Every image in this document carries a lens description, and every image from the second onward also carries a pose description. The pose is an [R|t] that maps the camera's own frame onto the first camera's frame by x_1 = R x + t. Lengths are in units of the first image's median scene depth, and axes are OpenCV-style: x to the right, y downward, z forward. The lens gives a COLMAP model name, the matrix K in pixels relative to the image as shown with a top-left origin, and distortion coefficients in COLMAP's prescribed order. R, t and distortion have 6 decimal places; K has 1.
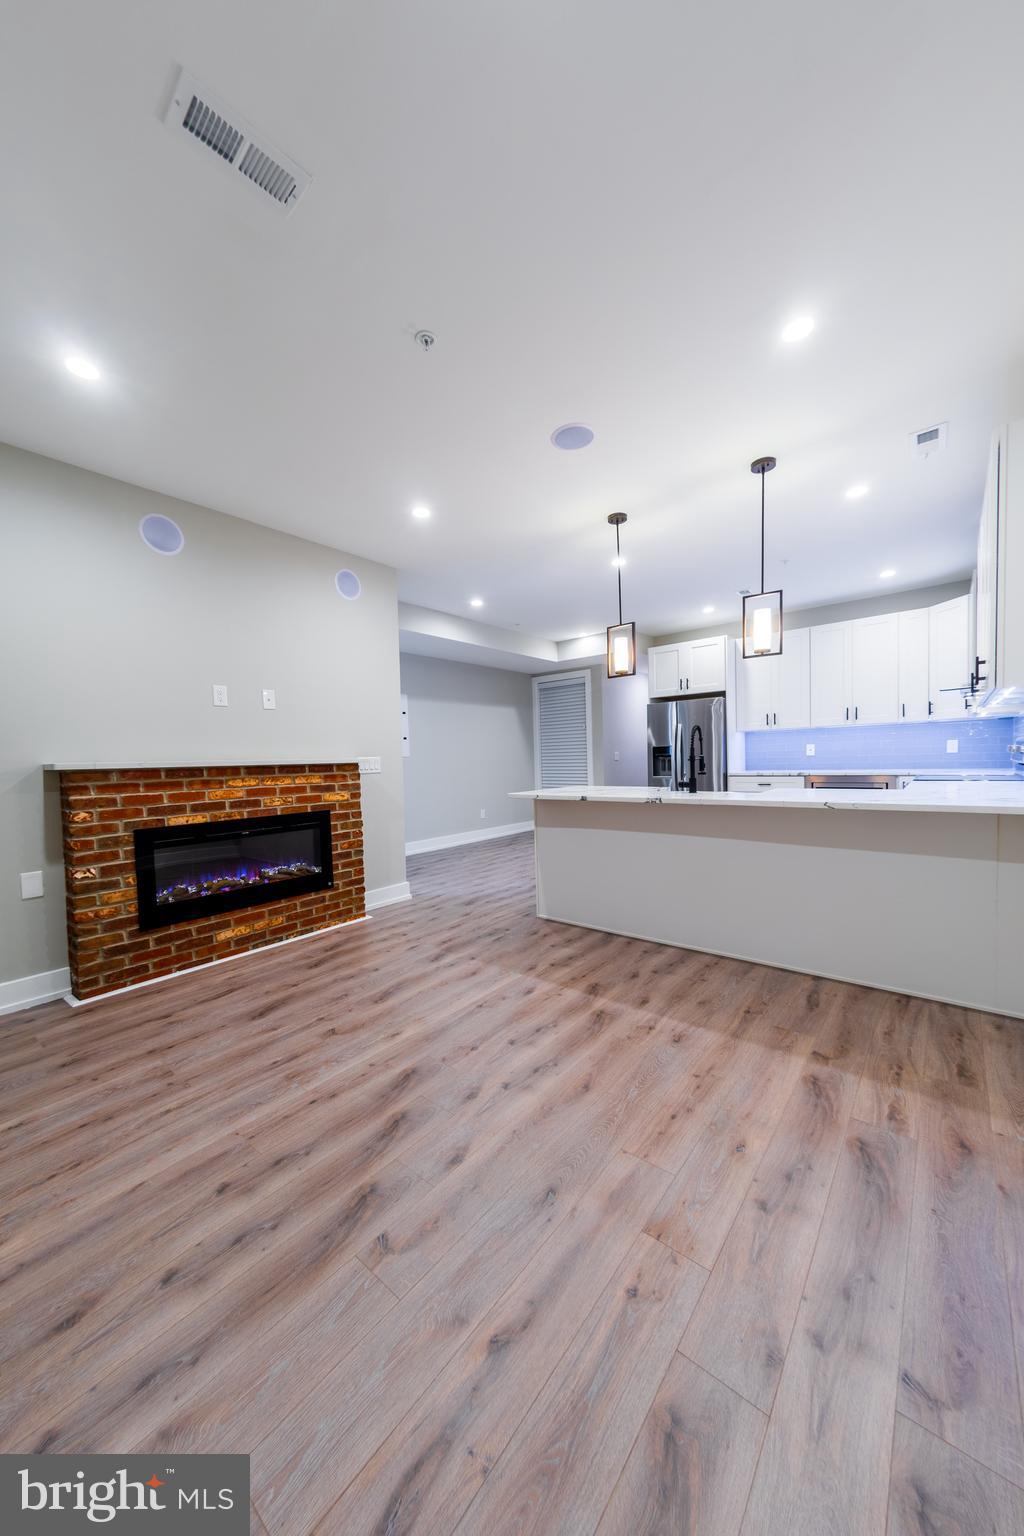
lens RADIAL K [[526.3, 0, 513.5], [0, 526.3, 785.7], [0, 0, 1]] dist [0.007382, 0.000022]
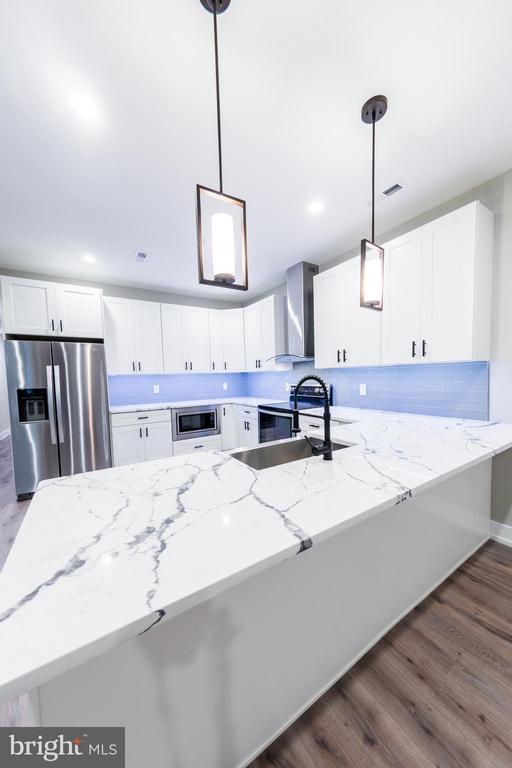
lens RADIAL K [[265.3, 0, 256.6], [0, 265.3, 390.4], [0, 0, 1]] dist [0.005826, -0.000111]
pose [[0.310950, -0.029688, 0.949962, -0.074458], [0.066284, 0.997756, 0.009485, -0.101040], [-0.948112, 0.060018, 0.312220, 0.977413]]
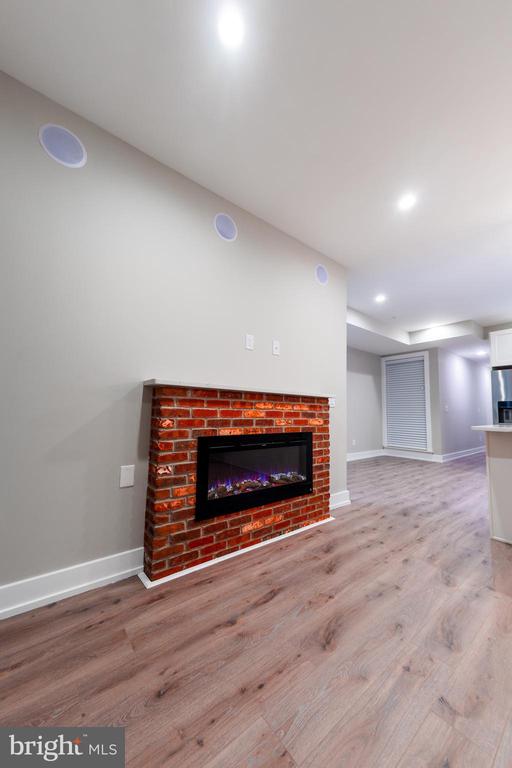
lens RADIAL K [[276.7, 0, 256.7], [0, 276.7, 393.3], [0, 0, 1]] dist [0.006015, -0.000021]
pose [[0.976035, 0.027414, -0.215879, -0.392352], [-0.053145, 0.992023, -0.114305, 0.043170], [0.211023, 0.123039, 0.969706, 0.336679]]
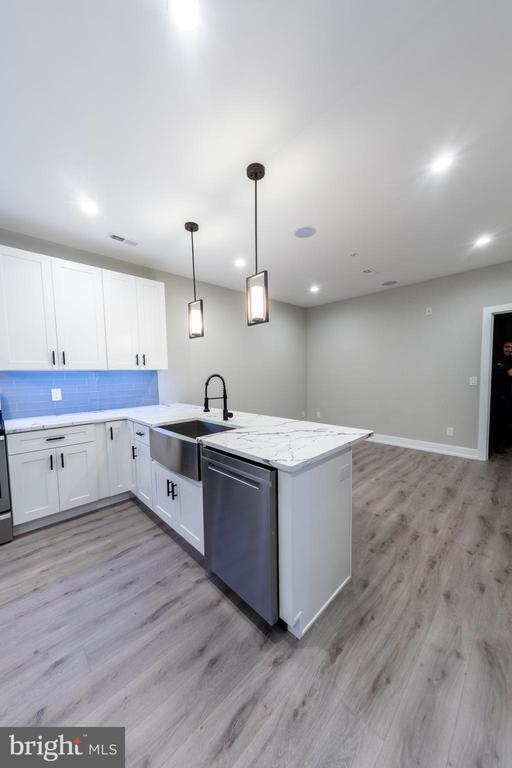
lens RADIAL K [[265.3, 0, 256.6], [0, 265.3, 390.4], [0, 0, 1]] dist [0.005826, -0.000111]
pose [[-0.991795, 0.042658, 0.120512, 0.162919], [0.056368, 0.992023, 0.112750, -0.147792], [-0.114741, 0.118618, -0.986288, 1.720663]]
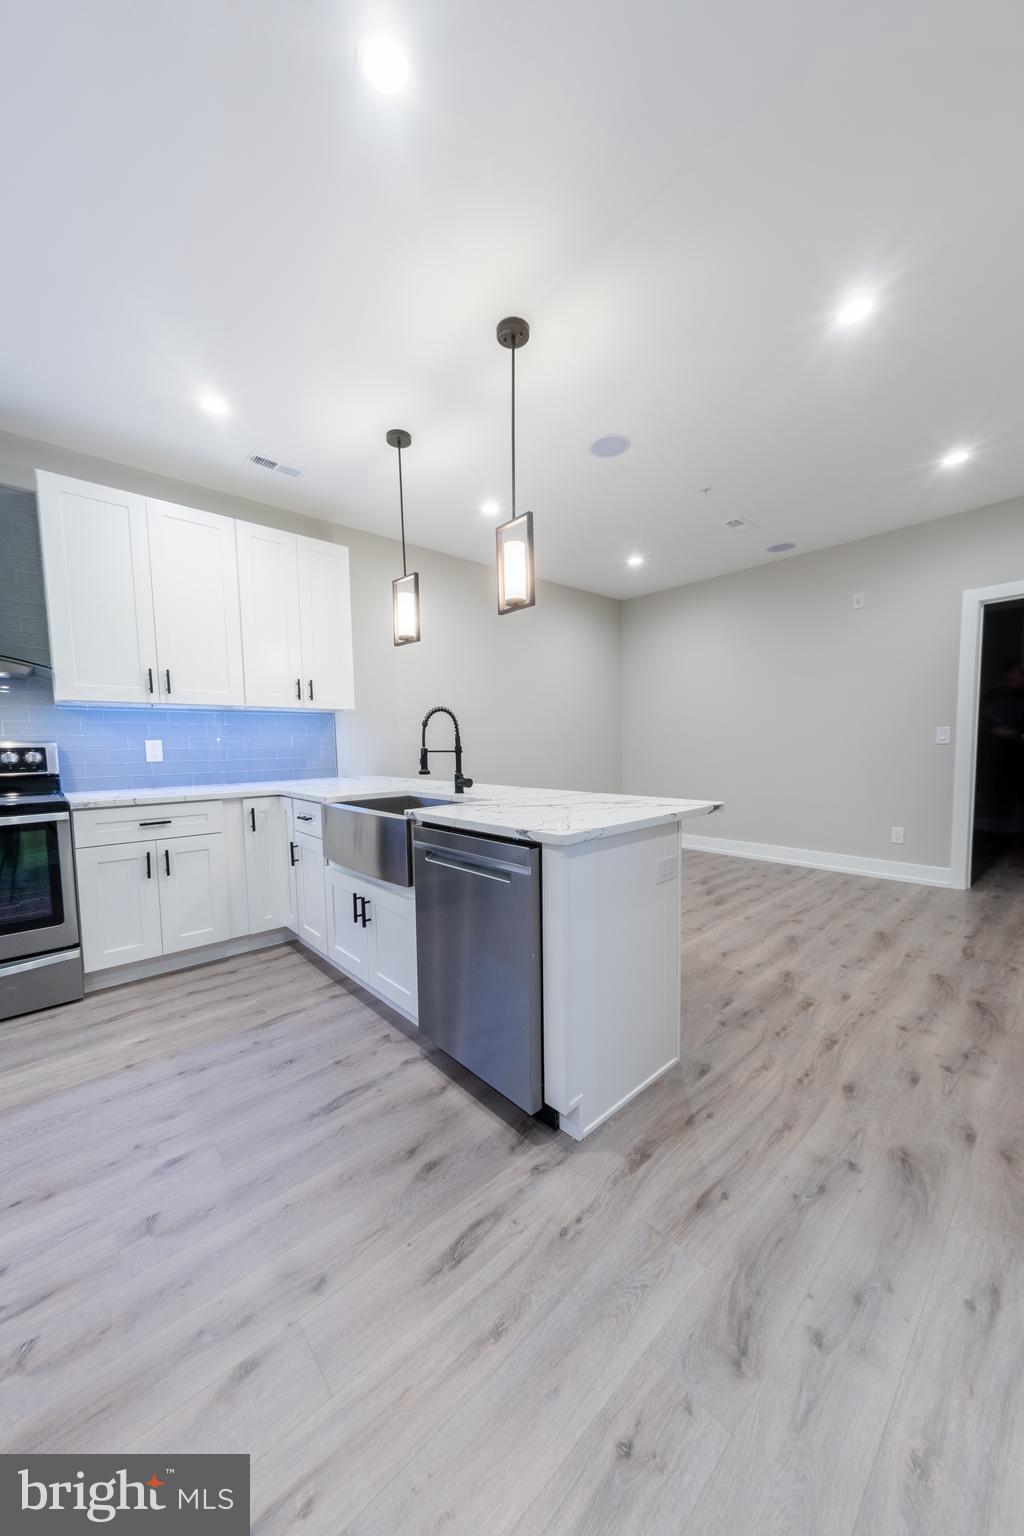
lens RADIAL K [[530.7, 0, 513.2], [0, 530.7, 780.8], [0, 0, 1]] dist [0.005826, -0.000111]
pose [[-0.987699, 0.037227, 0.151869, 0.136548], [0.055583, 0.991400, 0.118476, -0.095752], [-0.146153, 0.125460, -0.981274, 1.790409]]
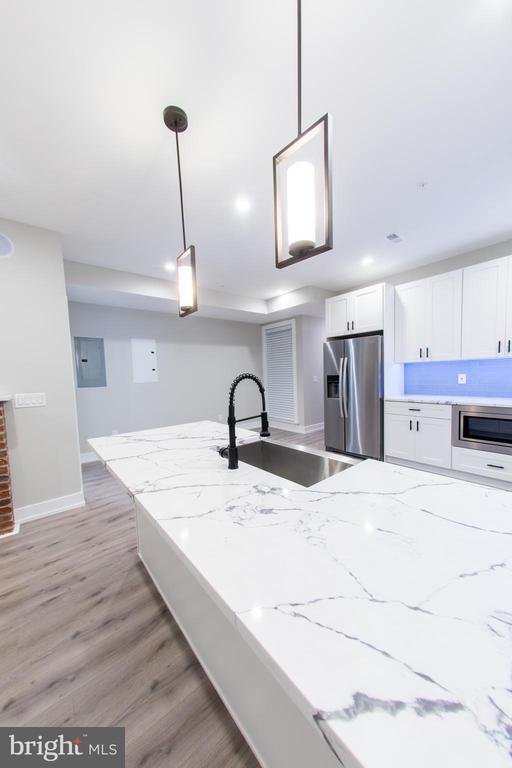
lens RADIAL K [[265.3, 0, 256.6], [0, 265.3, 390.4], [0, 0, 1]] dist [0.005826, -0.000111]
pose [[0.981893, 0.010052, -0.189168, 0.443173], [-0.006105, 0.999752, 0.021439, -0.099906], [0.189336, -0.019896, 0.981711, 0.654051]]
